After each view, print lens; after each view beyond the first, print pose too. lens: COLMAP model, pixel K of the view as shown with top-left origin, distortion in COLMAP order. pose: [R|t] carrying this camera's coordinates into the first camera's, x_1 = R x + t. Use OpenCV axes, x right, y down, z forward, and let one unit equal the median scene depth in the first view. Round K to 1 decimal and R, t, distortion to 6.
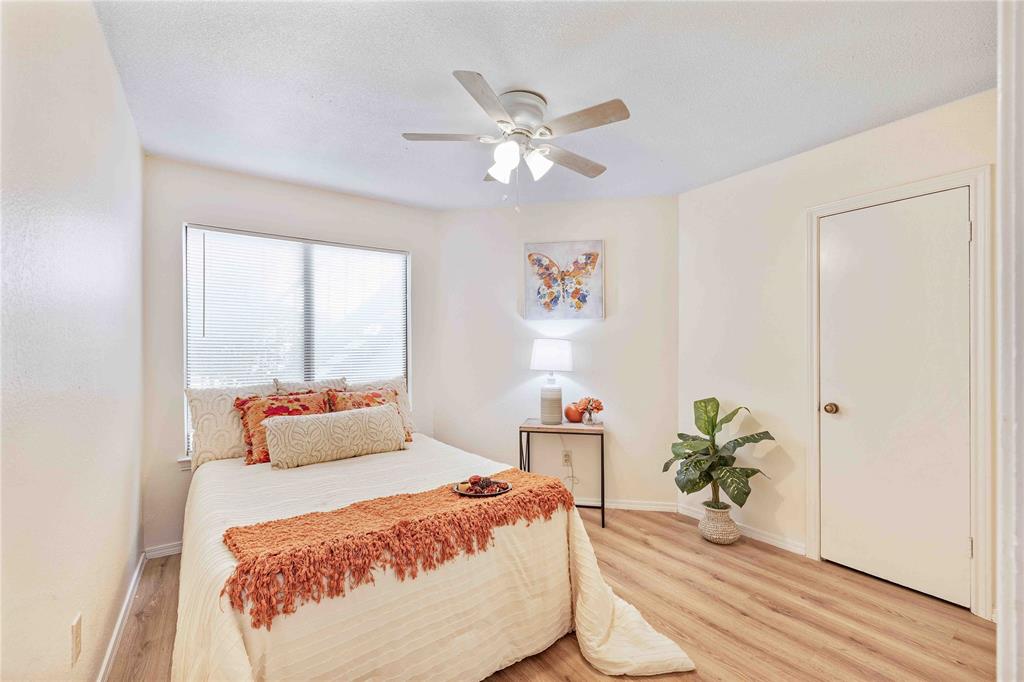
lens RADIAL K [[423.3, 0, 508.6], [0, 423.3, 345.1], [0, 0, 1]] dist [-0.015405, 0.000070]
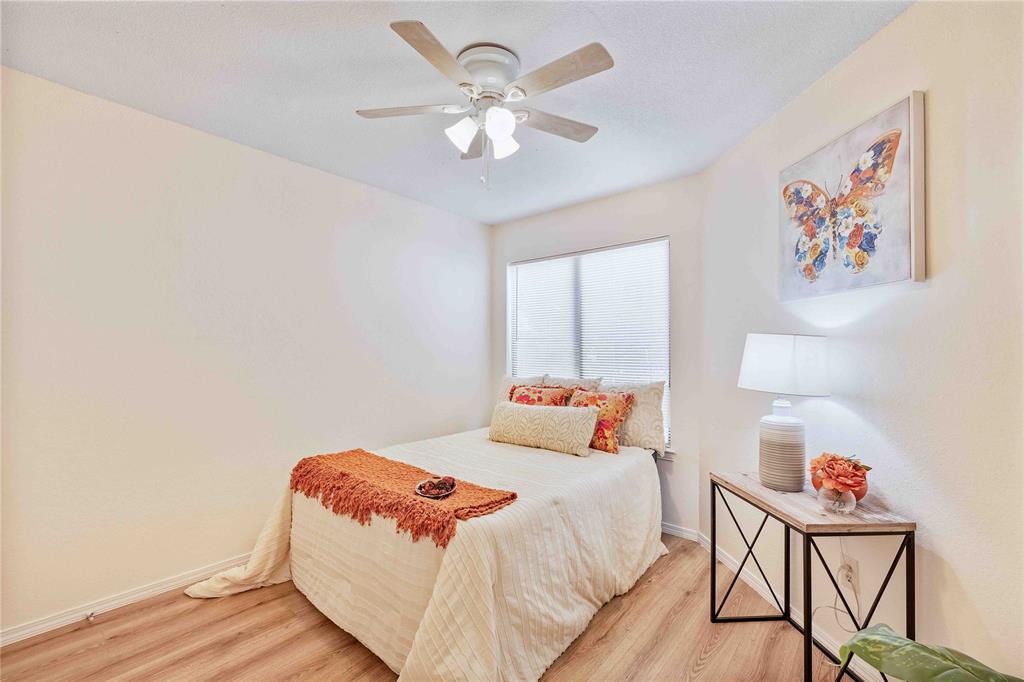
lens RADIAL K [[423.3, 0, 507.9], [0, 423.3, 344.3], [0, 0, 1]] dist [-0.015405, 0.000070]
pose [[0.244209, -0.008549, -0.969685, 0.520615], [0.001093, 0.999963, -0.008540, 0.004064], [0.969722, 0.001026, 0.244209, 0.500510]]
